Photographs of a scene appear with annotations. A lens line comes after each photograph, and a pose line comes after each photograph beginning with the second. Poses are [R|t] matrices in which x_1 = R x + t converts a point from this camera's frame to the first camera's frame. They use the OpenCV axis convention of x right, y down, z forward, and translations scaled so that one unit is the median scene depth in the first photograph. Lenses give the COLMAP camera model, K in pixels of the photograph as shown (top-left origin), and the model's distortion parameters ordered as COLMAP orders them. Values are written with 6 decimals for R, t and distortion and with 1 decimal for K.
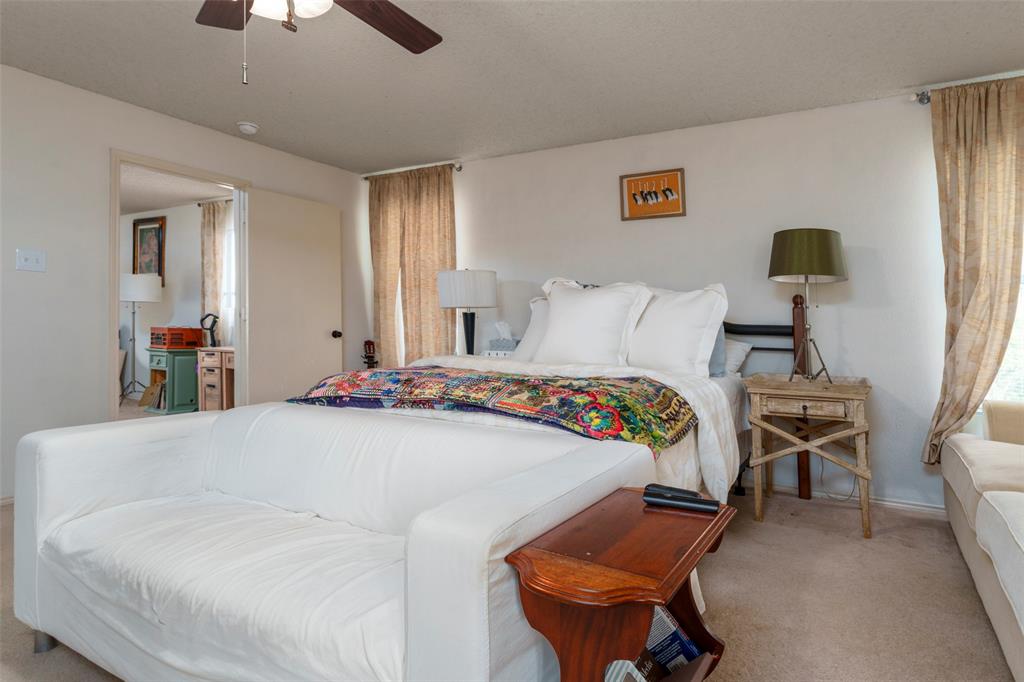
lens RADIAL K [[514.5, 0, 512.6], [0, 514.5, 321.9], [0, 0, 1]] dist [-0.004748, -0.000288]
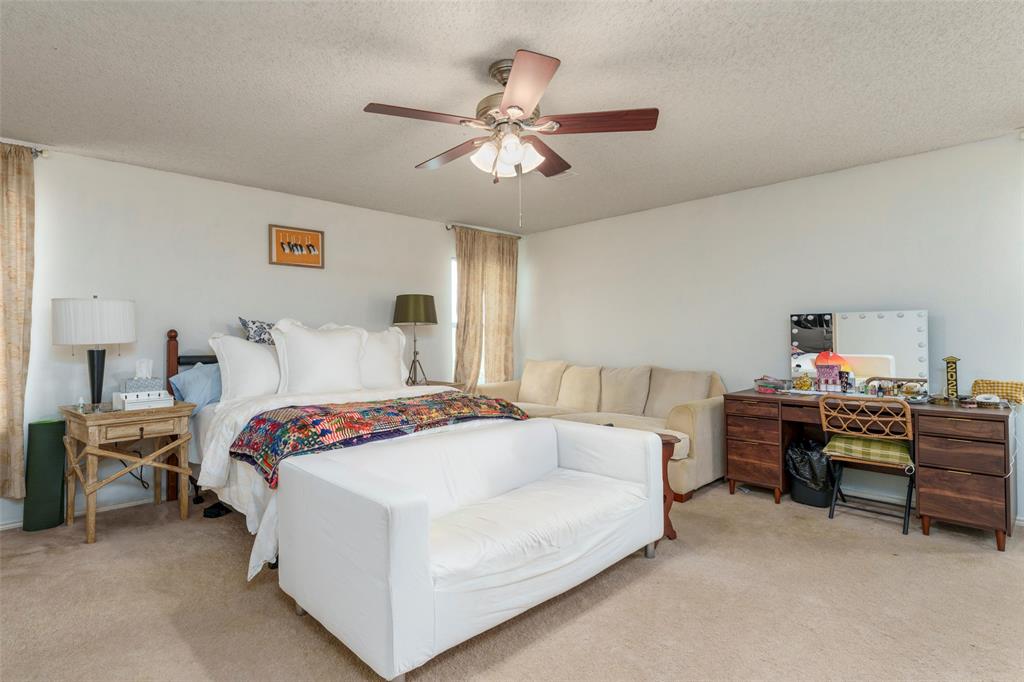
lens RADIAL K [[514.5, 0, 512.6], [0, 514.5, 321.9], [0, 0, 1]] dist [-0.004748, -0.000288]
pose [[0.340755, 0.015293, 0.940028, -0.690400], [0.009761, 0.999756, -0.019803, -0.046794], [-0.940101, 0.015924, 0.340523, 0.134948]]
